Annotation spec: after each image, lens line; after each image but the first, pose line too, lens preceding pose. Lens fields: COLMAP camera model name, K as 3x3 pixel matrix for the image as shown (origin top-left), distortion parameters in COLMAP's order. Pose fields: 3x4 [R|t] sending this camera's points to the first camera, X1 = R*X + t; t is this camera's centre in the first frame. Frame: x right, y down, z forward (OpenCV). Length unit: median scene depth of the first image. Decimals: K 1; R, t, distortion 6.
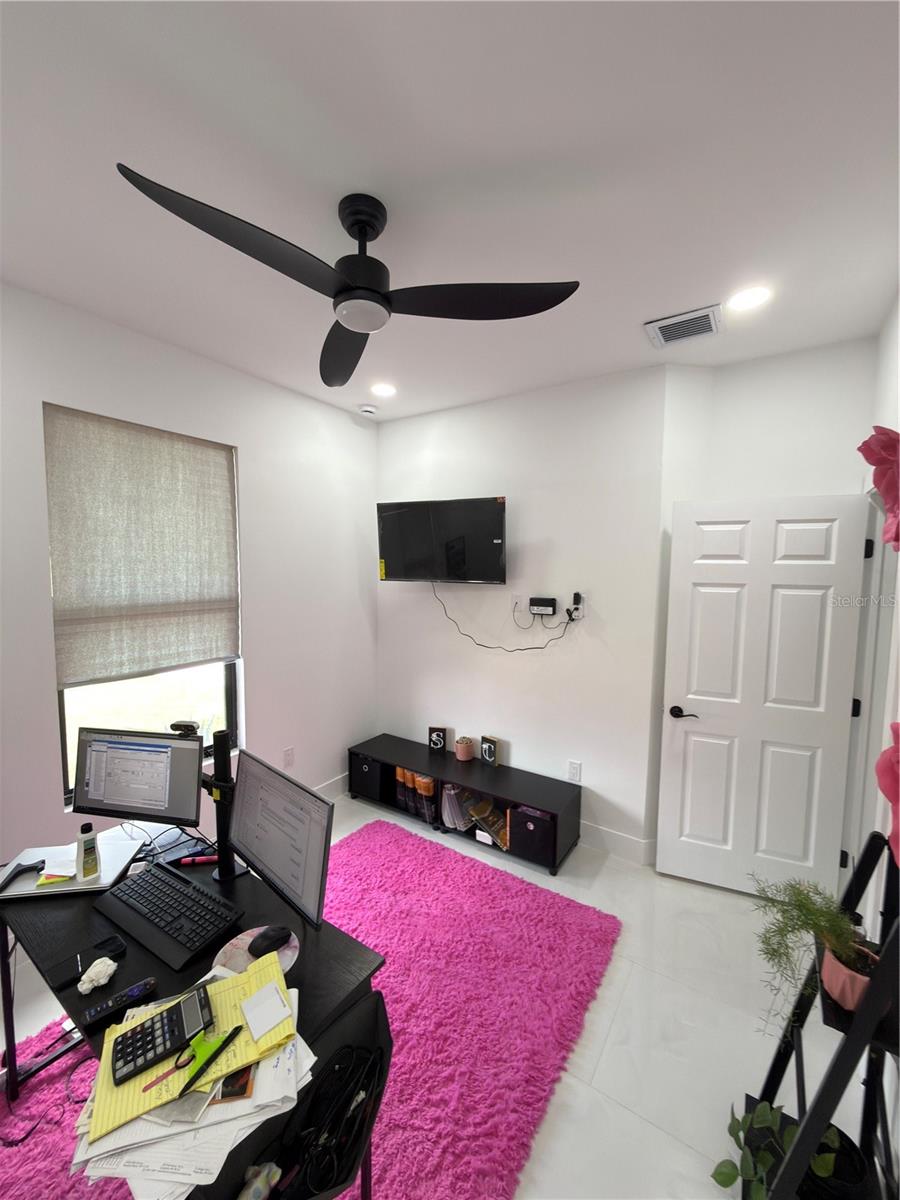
lens RADIAL K [[479.8, 0, 447.7], [0, 479.8, 601.4], [0, 0, 1]] dist [0.001332, -0.000926]
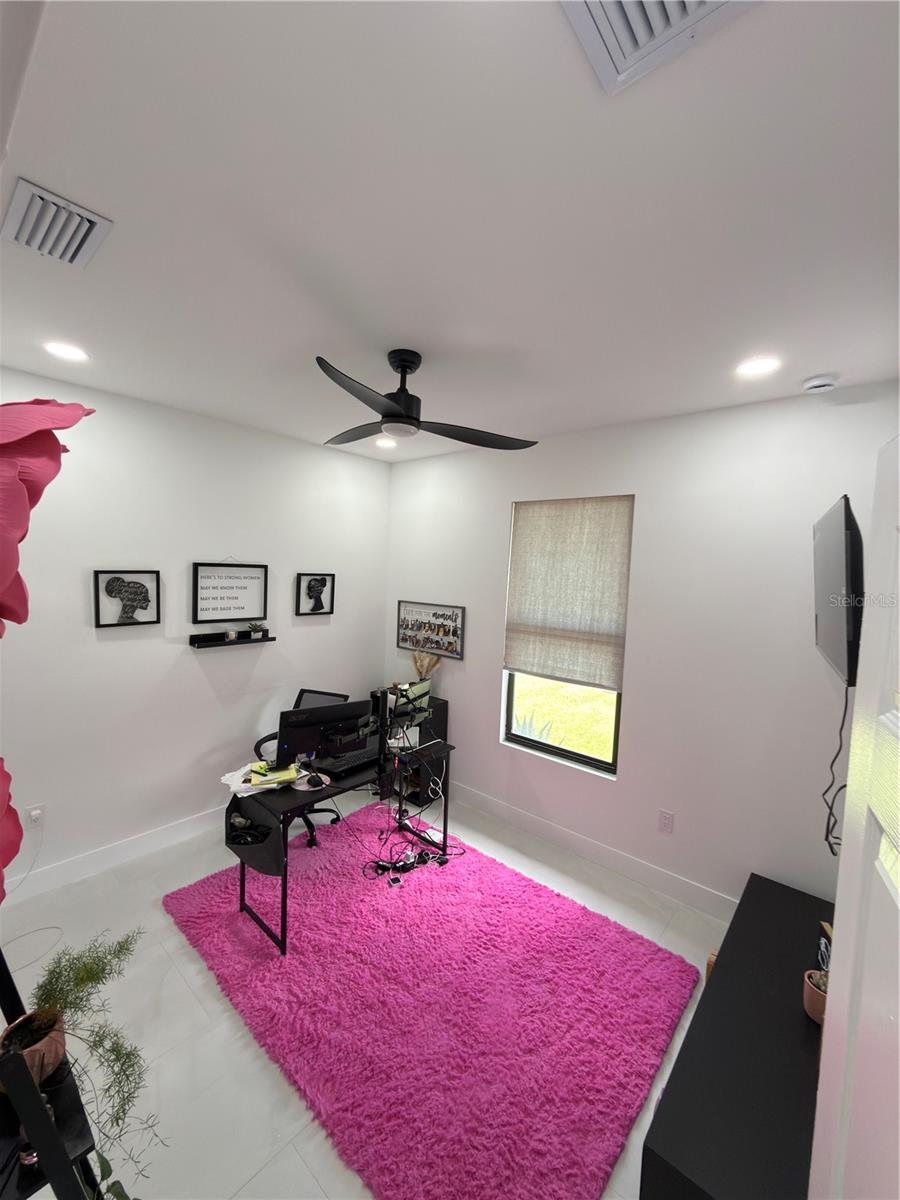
lens RADIAL K [[479.8, 0, 450.2], [0, 479.8, 603.5], [0, 0, 1]] dist [0.001332, -0.000926]
pose [[-0.118618, 0.058532, -0.991213, 0.736689], [-0.117205, 0.990457, 0.072513, -0.122376], [0.985998, 0.124777, -0.110626, 0.815407]]
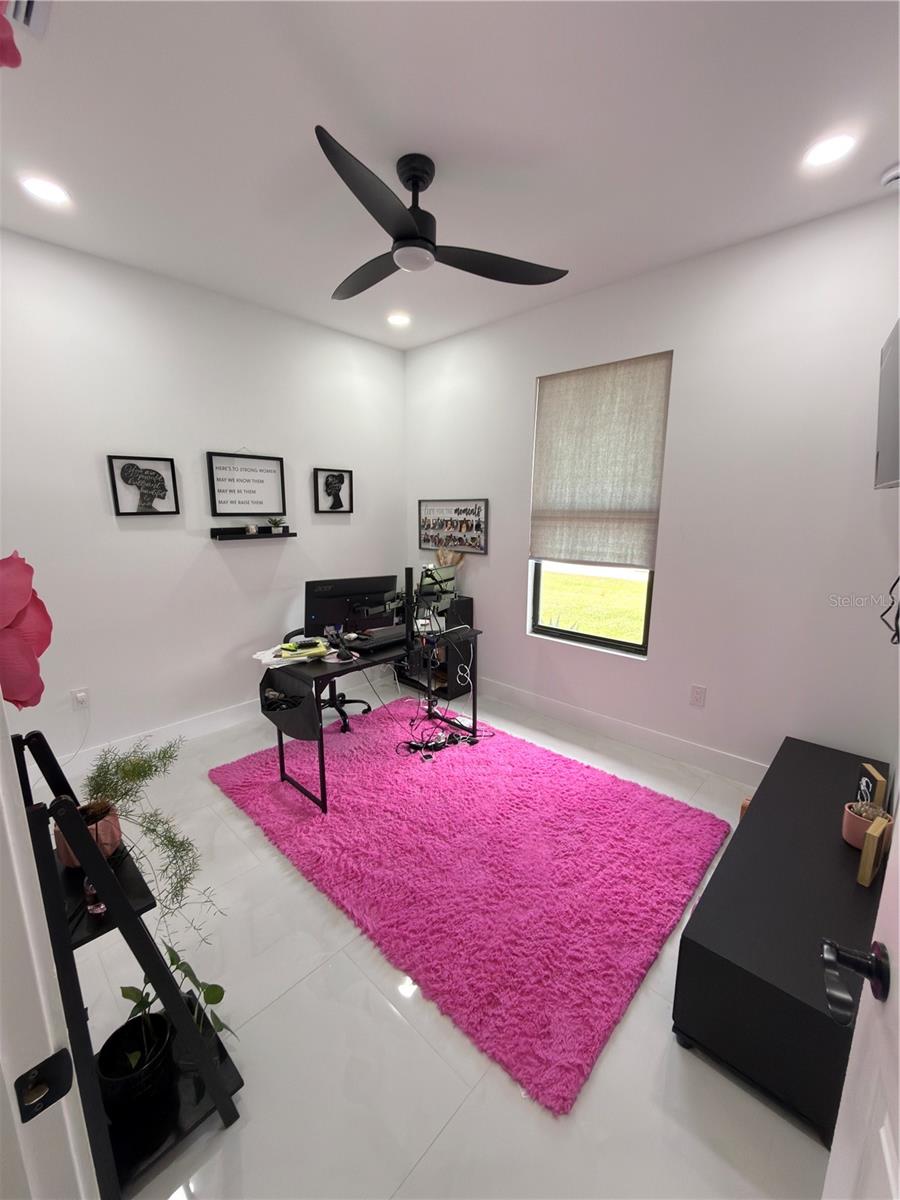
lens RADIAL K [[479.8, 0, 450.5], [0, 479.8, 603.0], [0, 0, 1]] dist [0.001332, -0.000926]
pose [[-0.155523, 0.183783, -0.970586, 0.721220], [-0.080881, 0.976873, 0.197934, 0.022264], [0.984516, 0.109285, -0.137062, 0.817433]]
